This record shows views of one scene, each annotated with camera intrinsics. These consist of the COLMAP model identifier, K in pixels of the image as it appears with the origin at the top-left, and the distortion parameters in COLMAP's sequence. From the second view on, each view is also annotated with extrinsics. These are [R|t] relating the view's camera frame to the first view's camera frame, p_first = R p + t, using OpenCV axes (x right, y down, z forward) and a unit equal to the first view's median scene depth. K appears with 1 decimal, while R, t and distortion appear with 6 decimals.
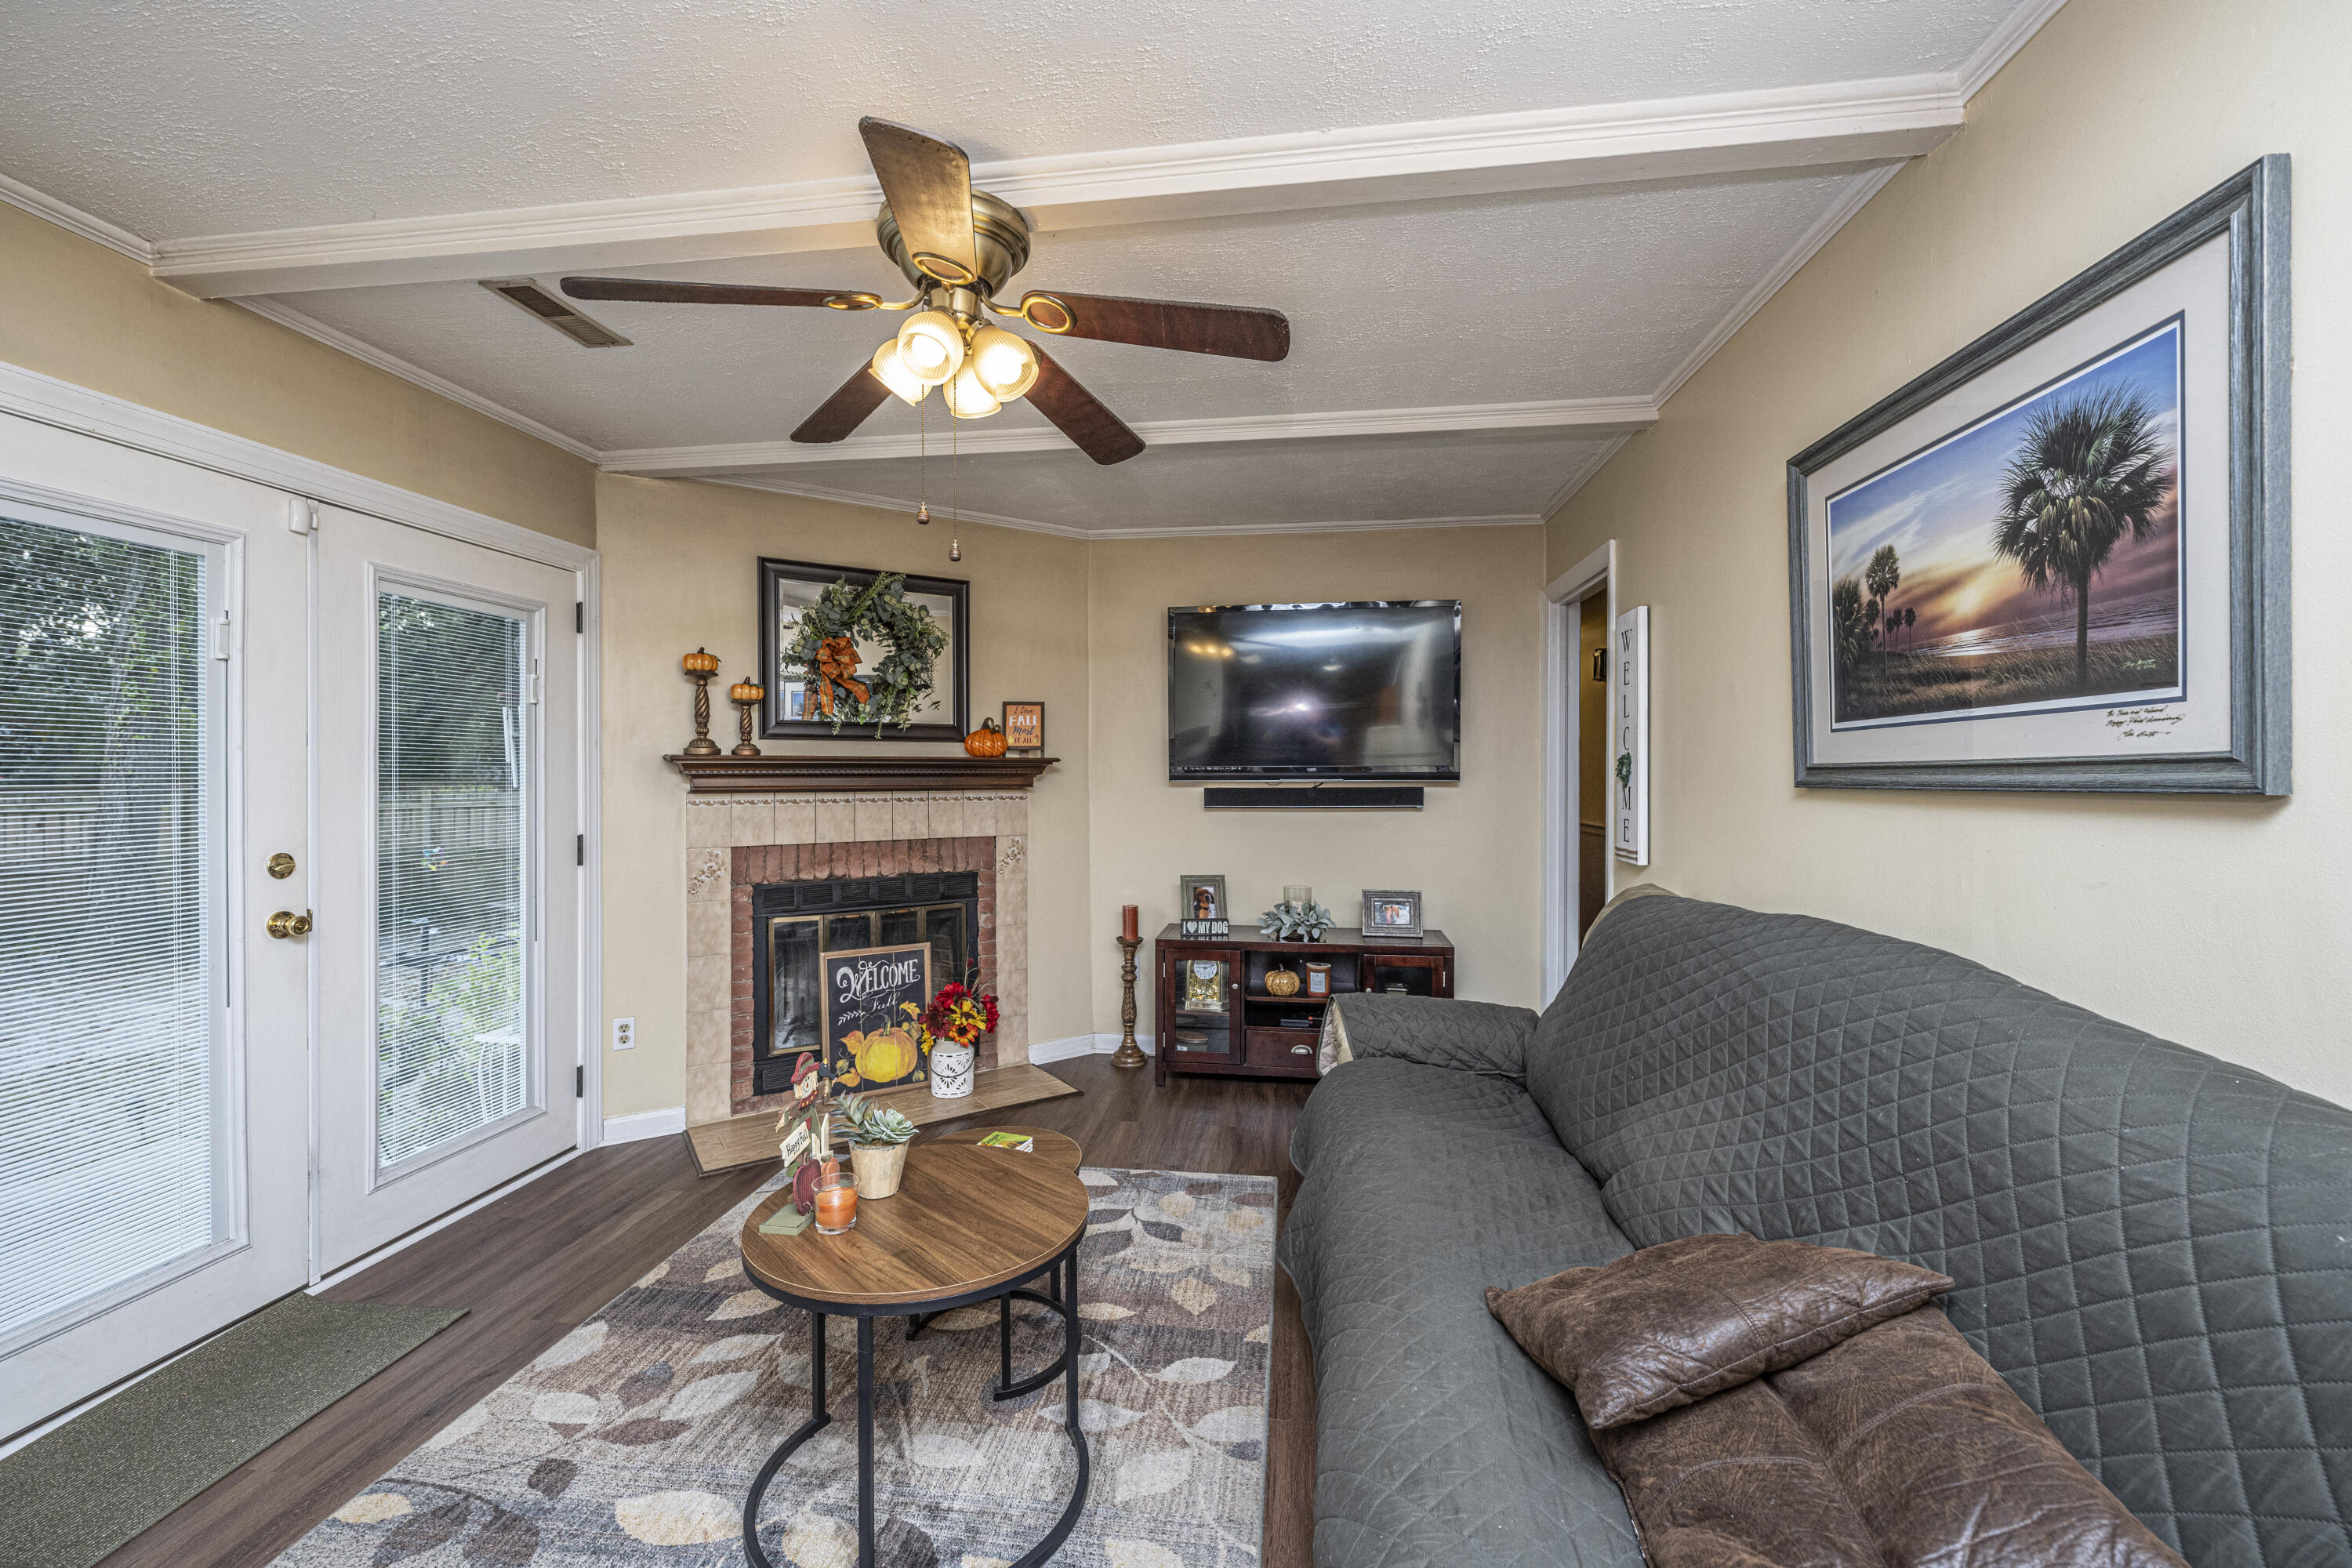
lens RADIAL K [[1005.4, 0, 1135.0], [0, 1005.4, 778.8], [0, 0, 1]] dist [-0.001660, -0.000296]
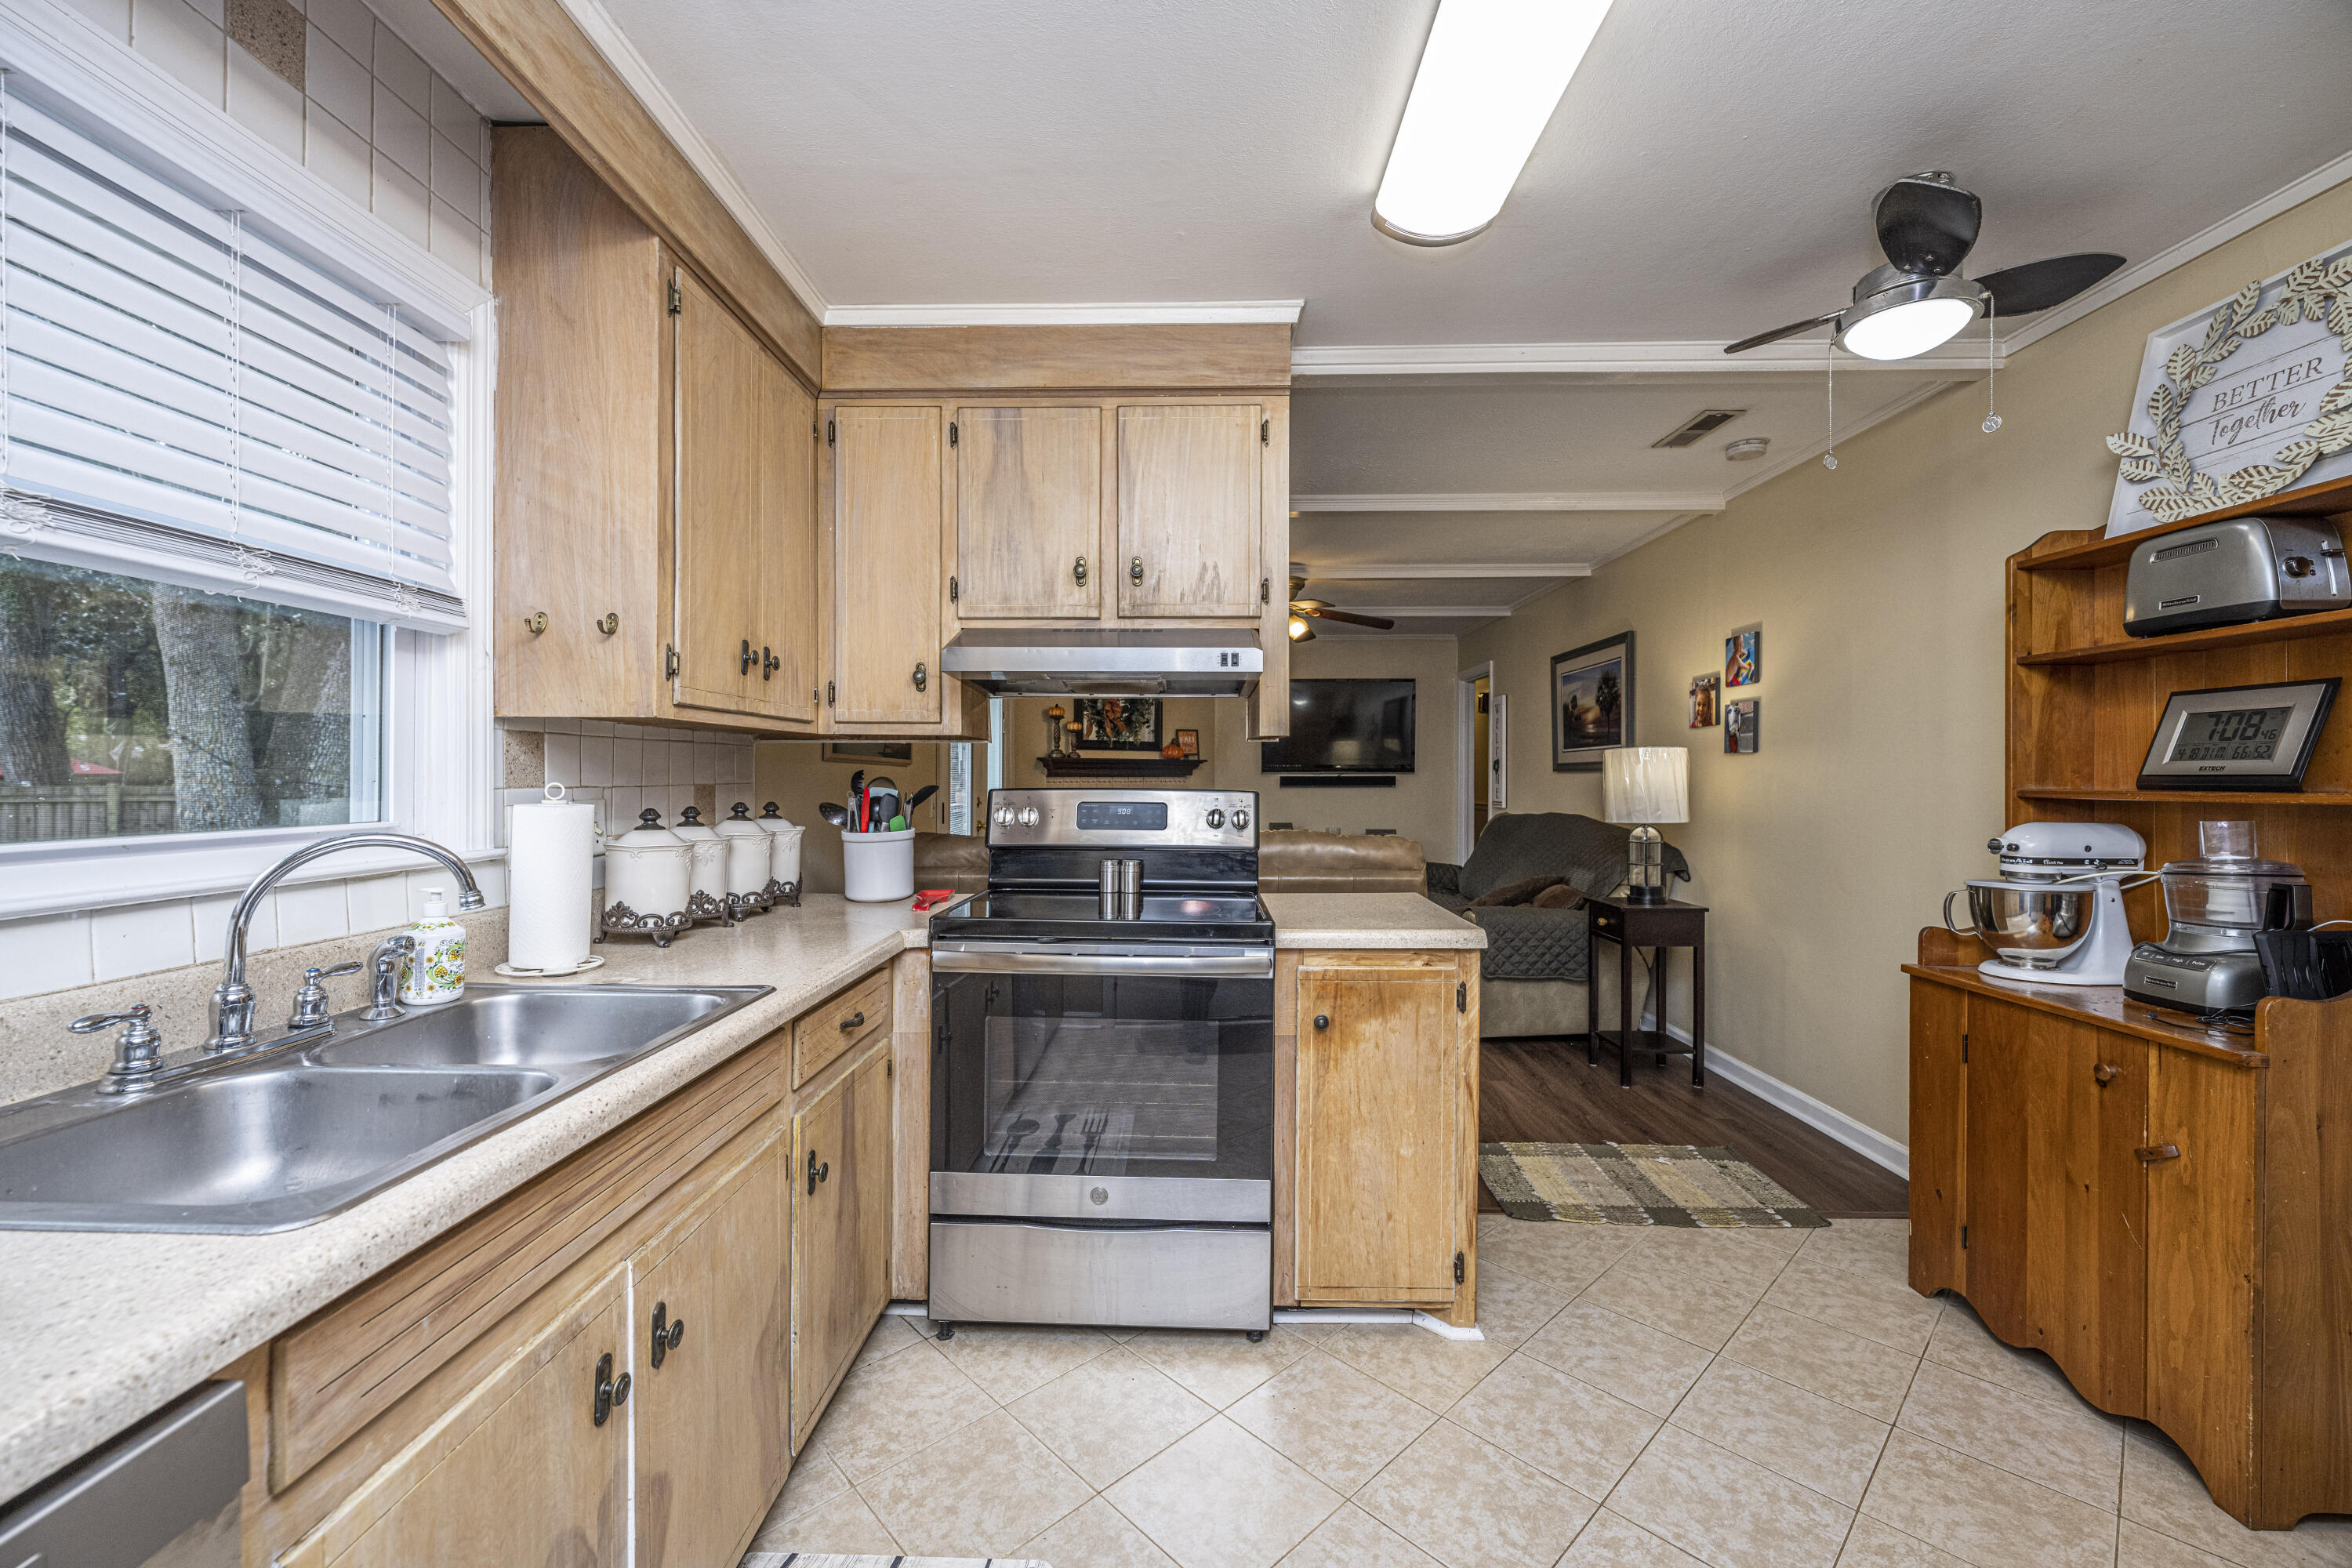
lens RADIAL K [[931.6, 0, 1161.9], [0, 931.6, 780.2], [0, 0, 1]] dist [-0.000293, -0.000117]
pose [[0.994233, 0.002069, 0.107224, -0.386396], [-0.002170, 0.999997, 0.000825, 0.017862], [-0.107222, -0.001052, 0.994235, -0.797904]]
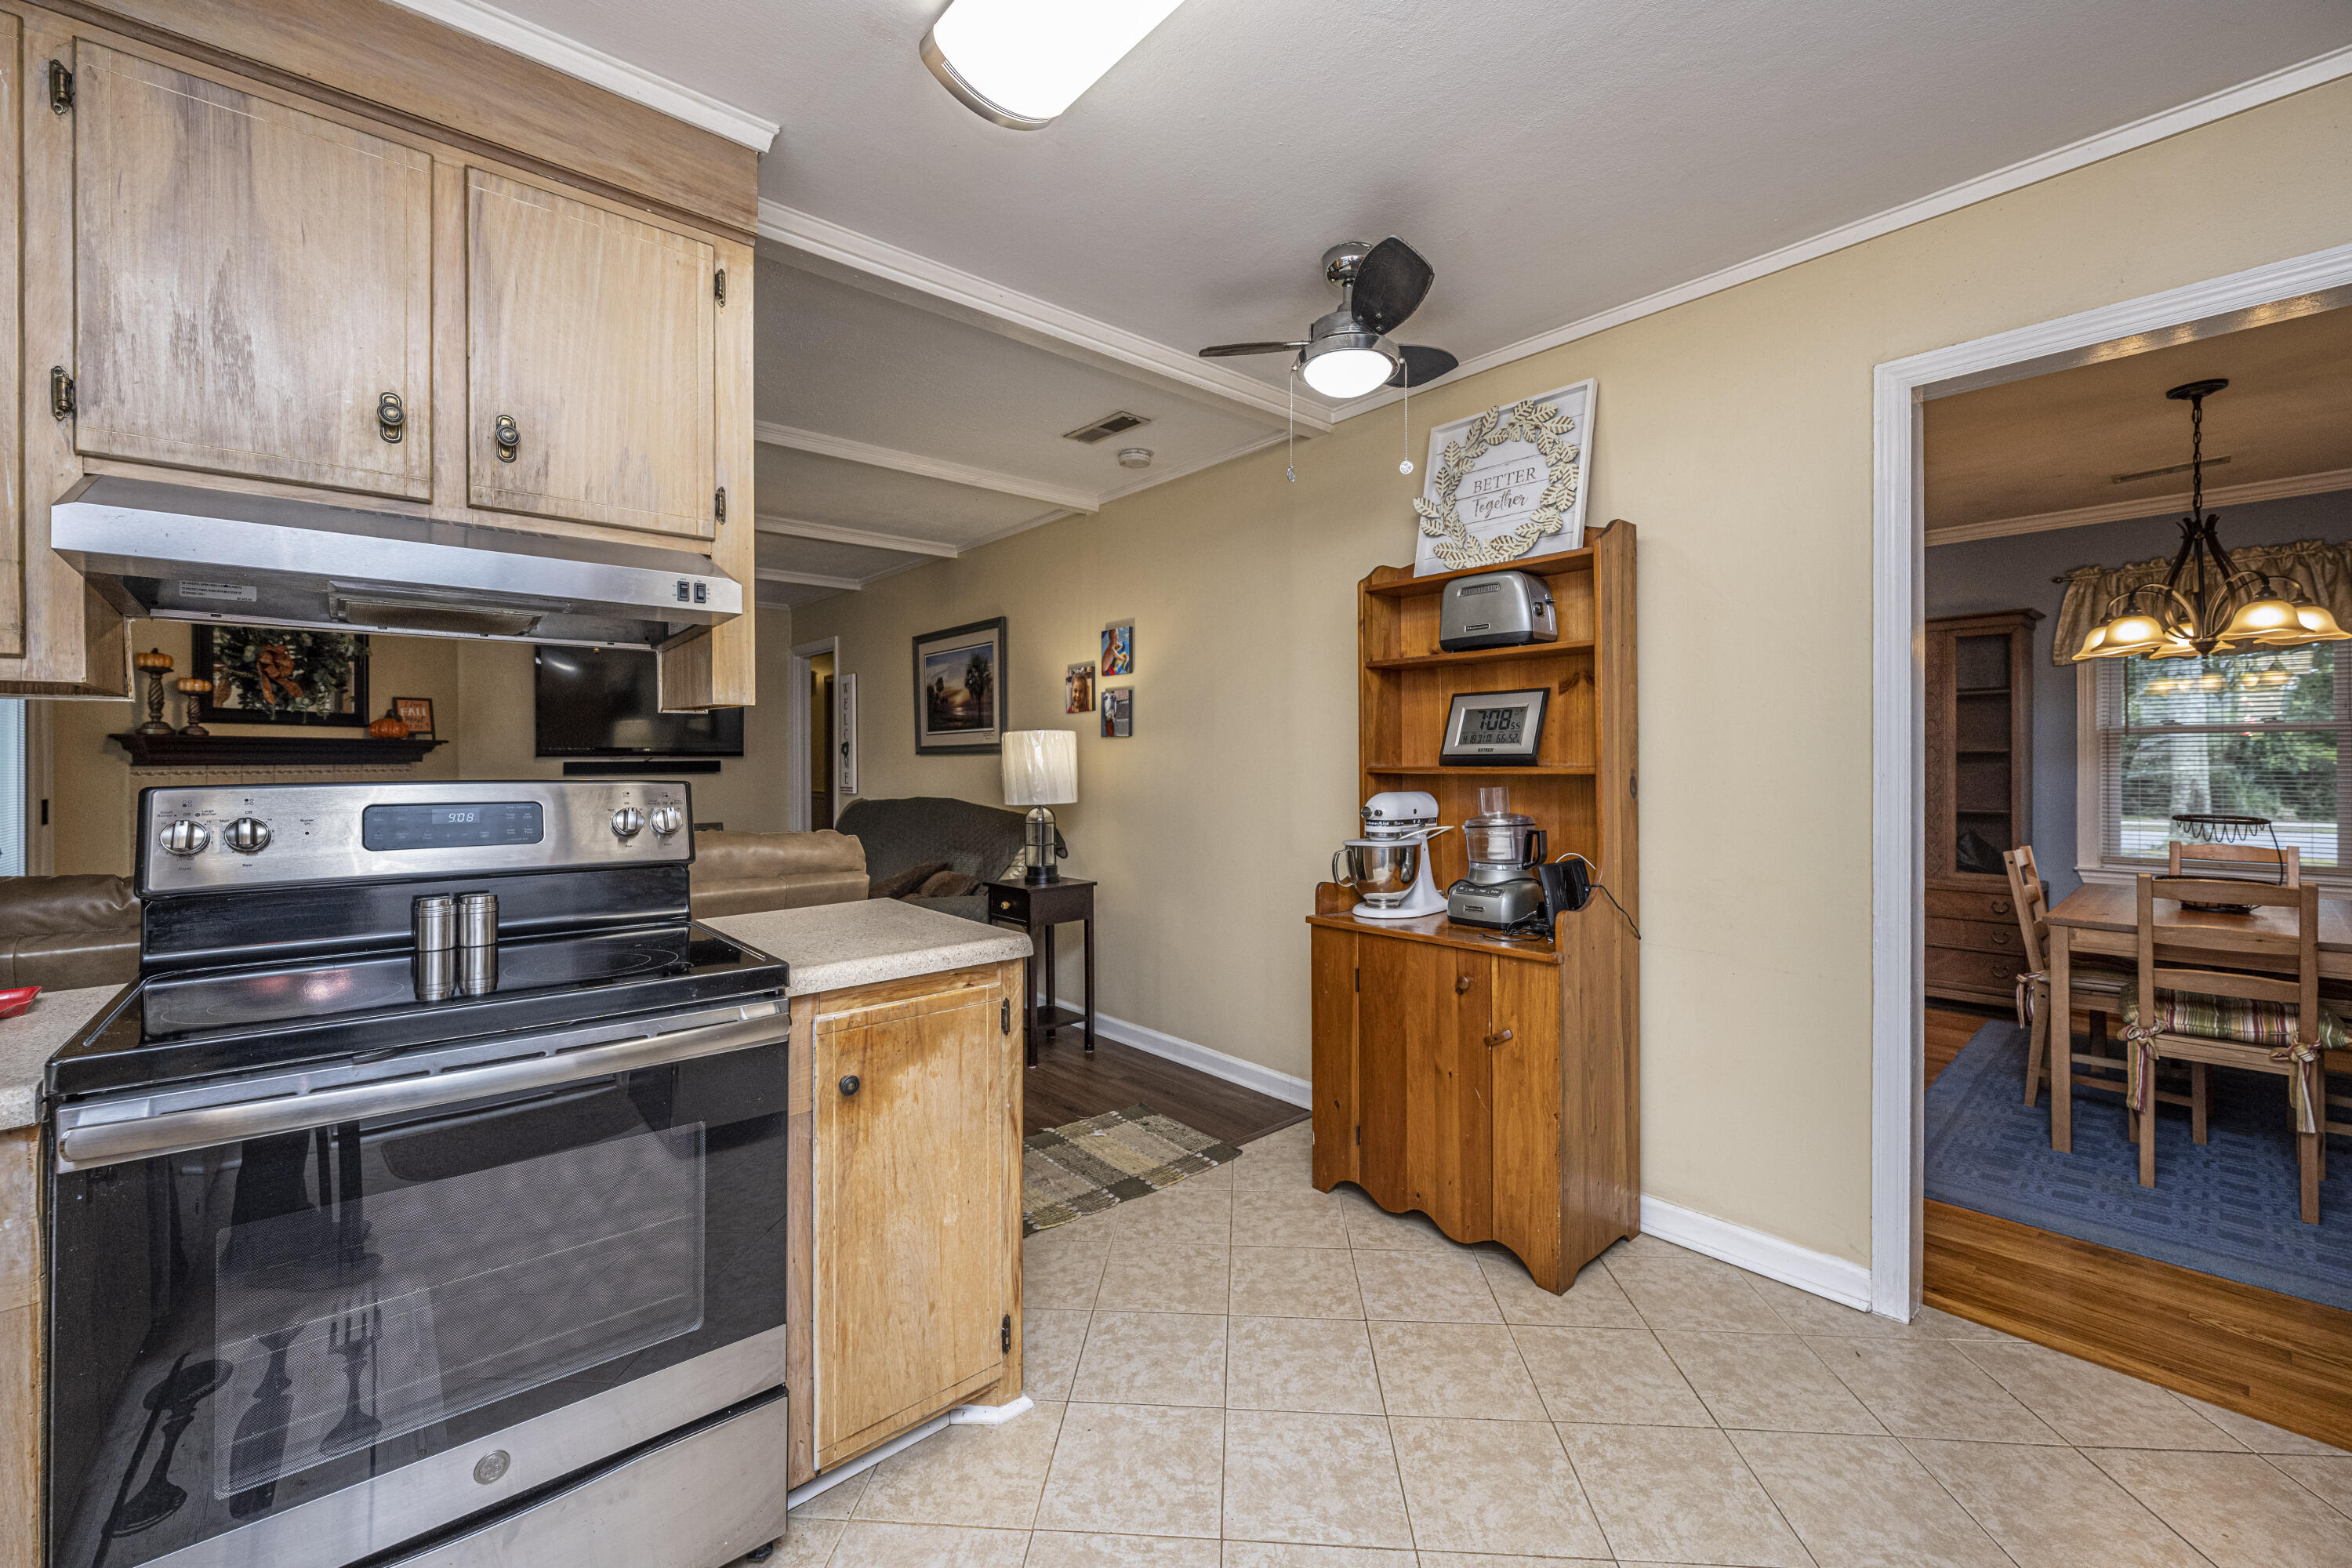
lens RADIAL K [[950.1, 0, 1181.0], [0, 950.1, 760.3], [0, 0, 1]] dist [-0.001105, -0.000506]
pose [[0.655697, -0.003593, 0.755015, -0.445210], [0.007365, 0.999972, -0.001637, 0.018059], [-0.754988, 0.006634, 0.655705, -0.672401]]
